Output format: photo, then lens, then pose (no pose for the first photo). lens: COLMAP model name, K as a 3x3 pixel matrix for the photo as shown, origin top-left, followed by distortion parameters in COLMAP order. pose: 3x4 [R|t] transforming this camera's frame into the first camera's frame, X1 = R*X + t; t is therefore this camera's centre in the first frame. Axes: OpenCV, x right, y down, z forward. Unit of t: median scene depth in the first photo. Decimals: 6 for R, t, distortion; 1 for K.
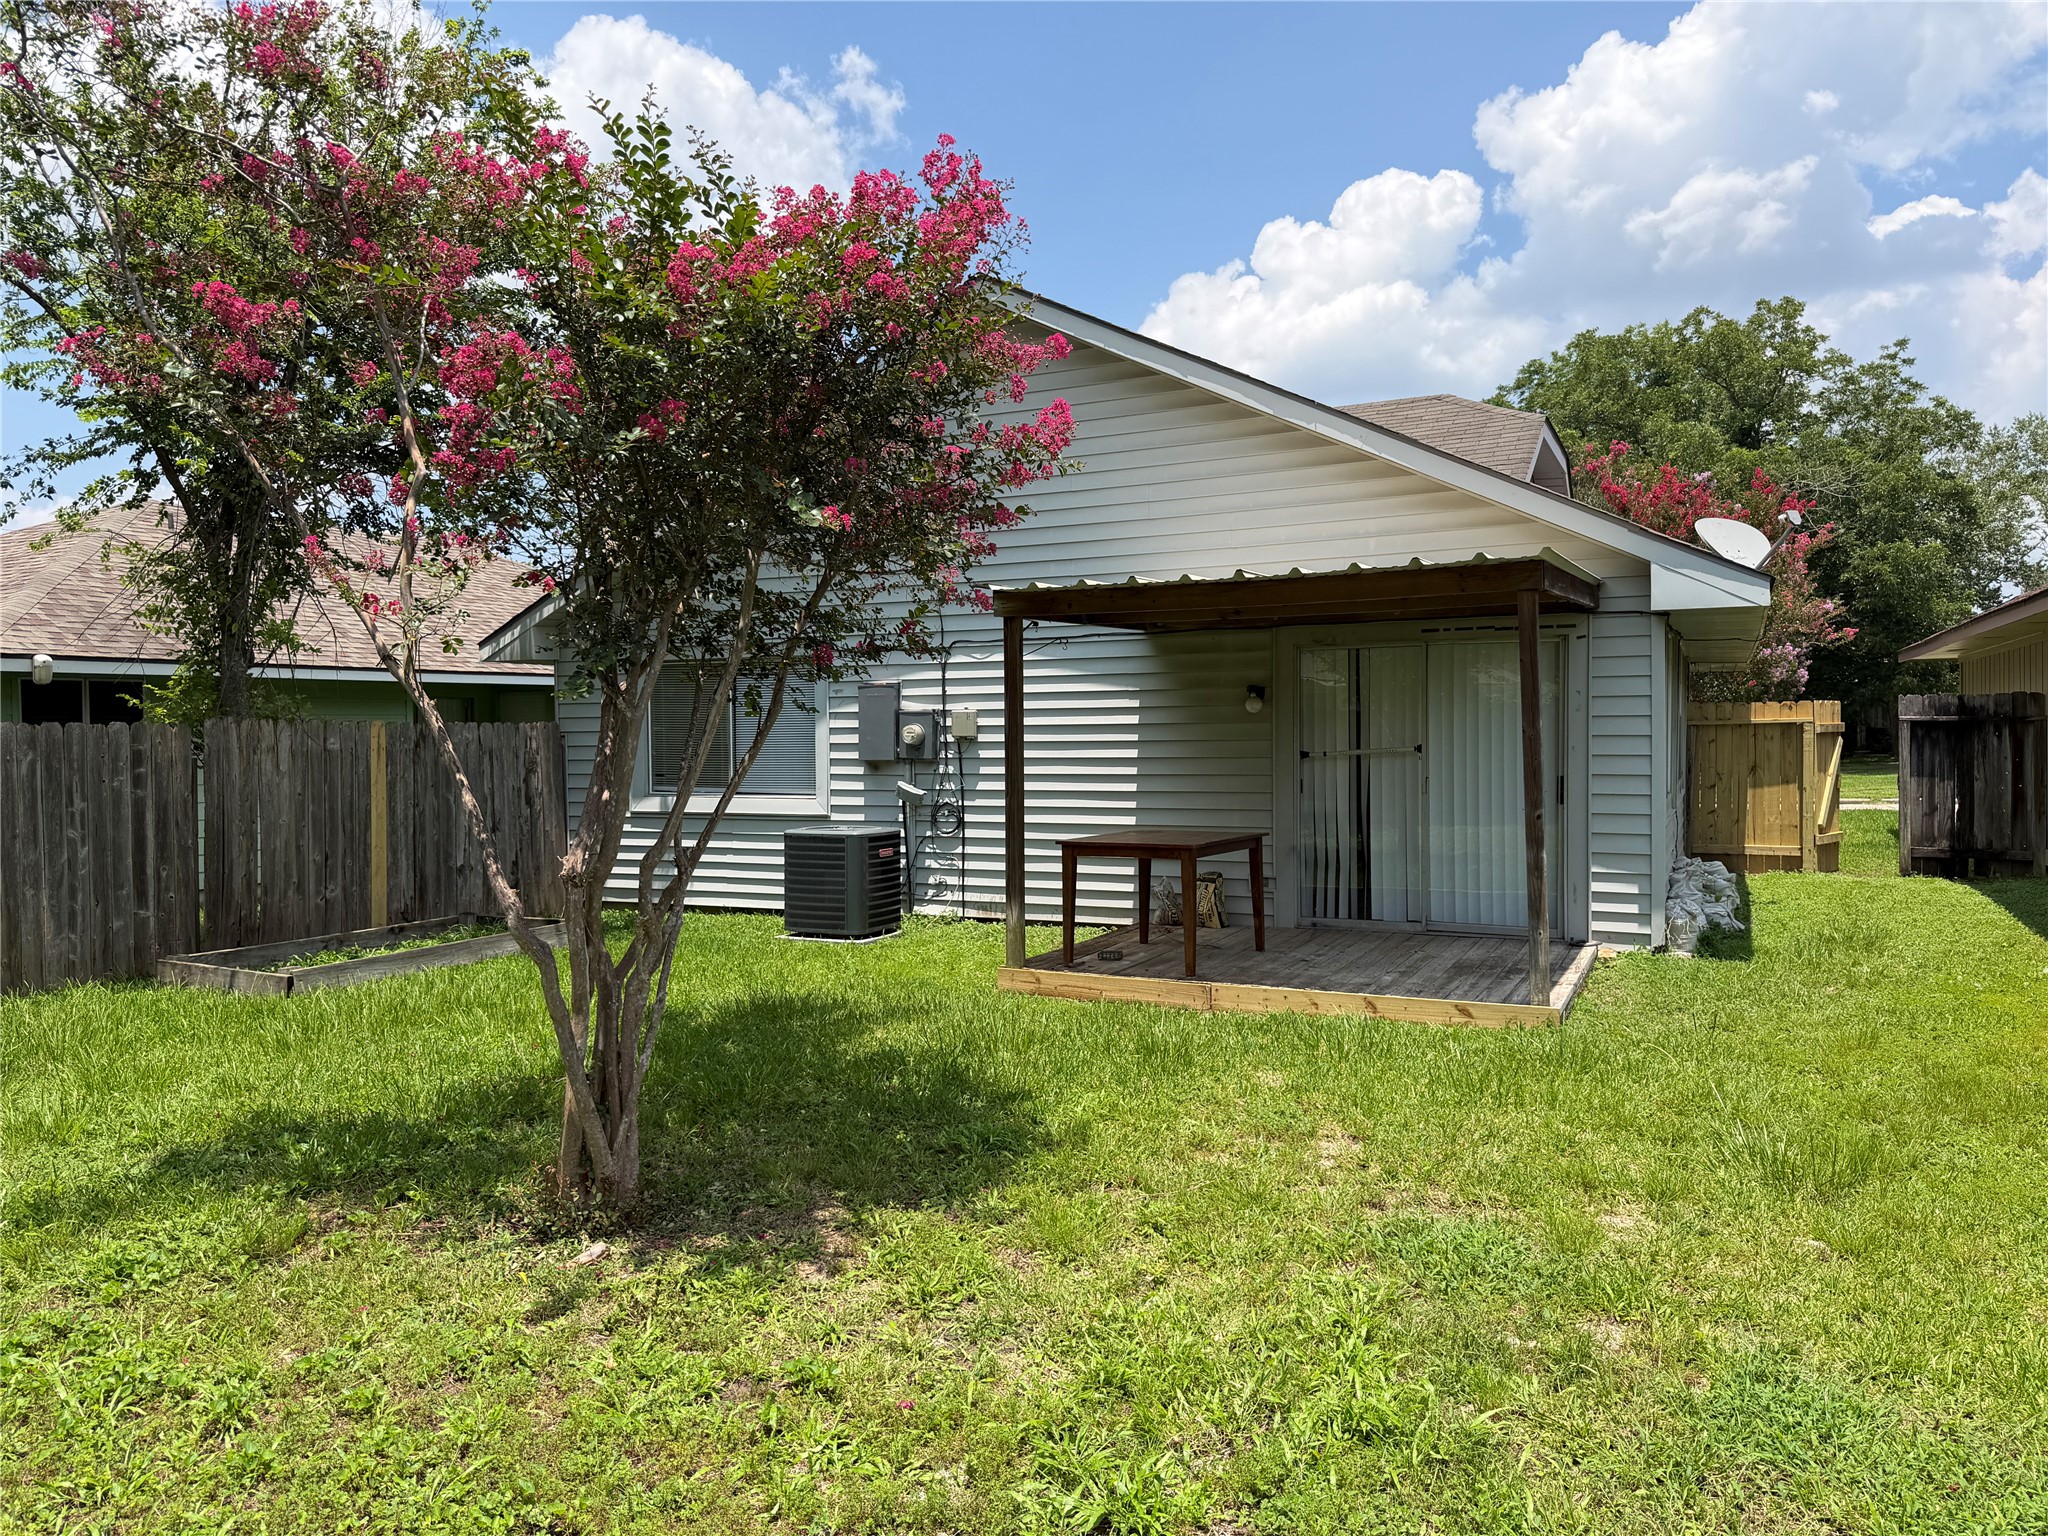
lens RADIAL K [[1435.3, 0, 1050.5], [0, 1435.3, 764.3], [0, 0, 1]] dist [0.026725, -0.038885]
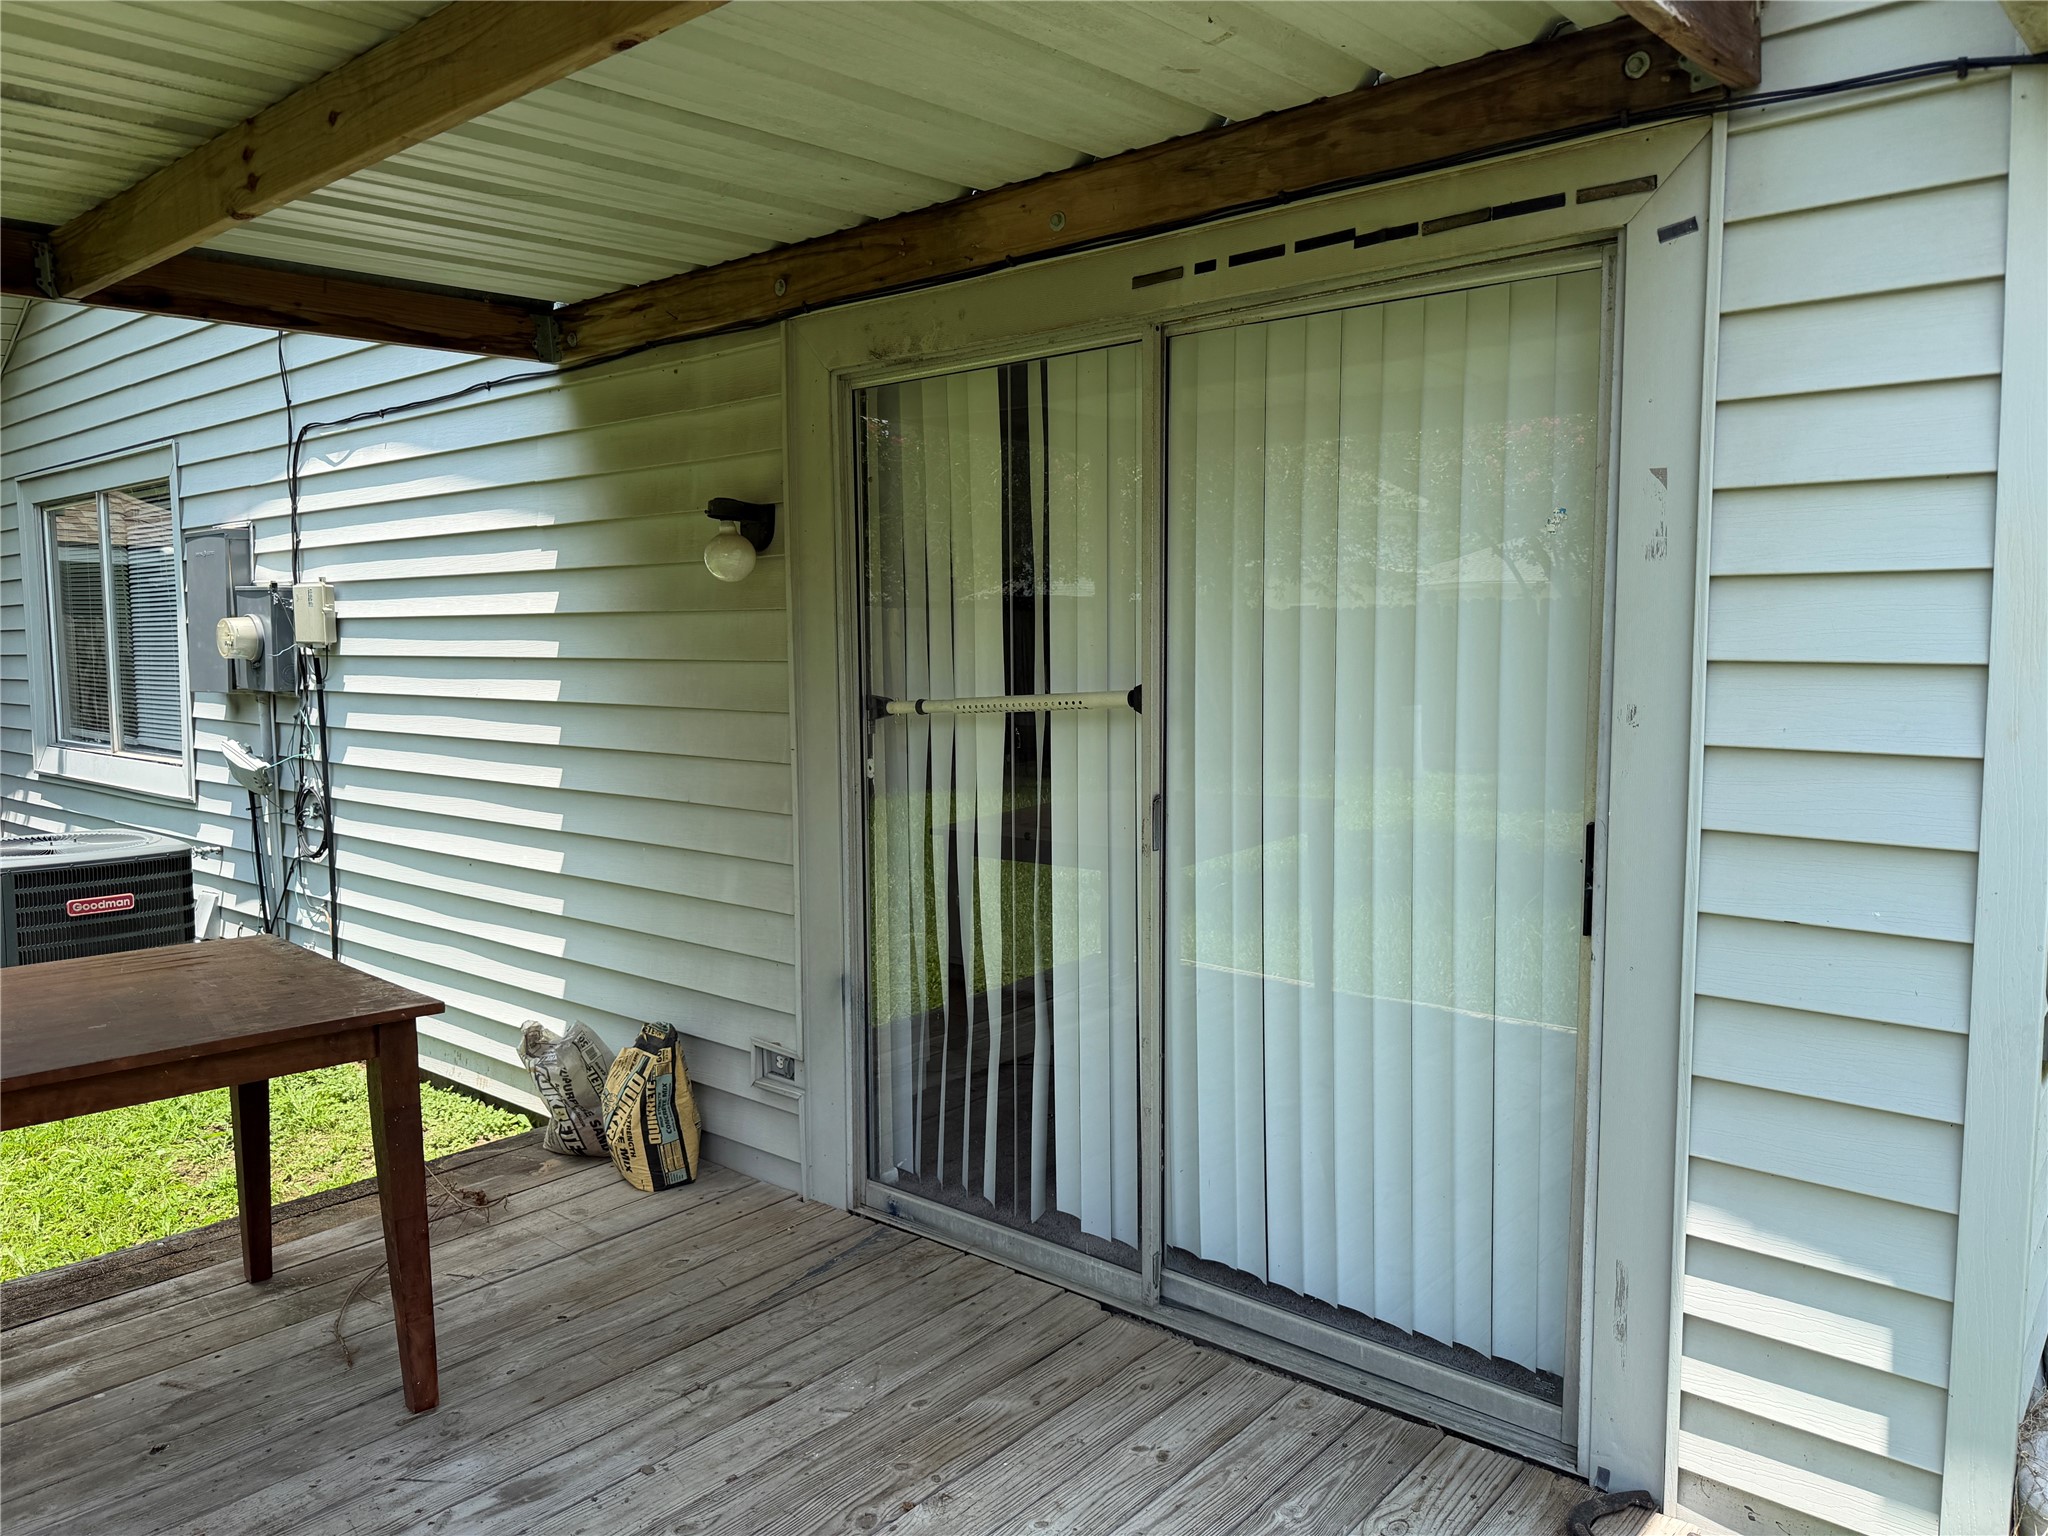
lens RADIAL K [[1435.3, 0, 1075.3], [0, 1435.3, 760.8], [0, 0, 1]] dist [0.026725, -0.038885]
pose [[0.964152, 0.026357, -0.264037, 0.304102], [-0.008584, 0.997632, 0.068240, -0.016822], [0.265210, -0.063528, 0.962096, 0.672071]]
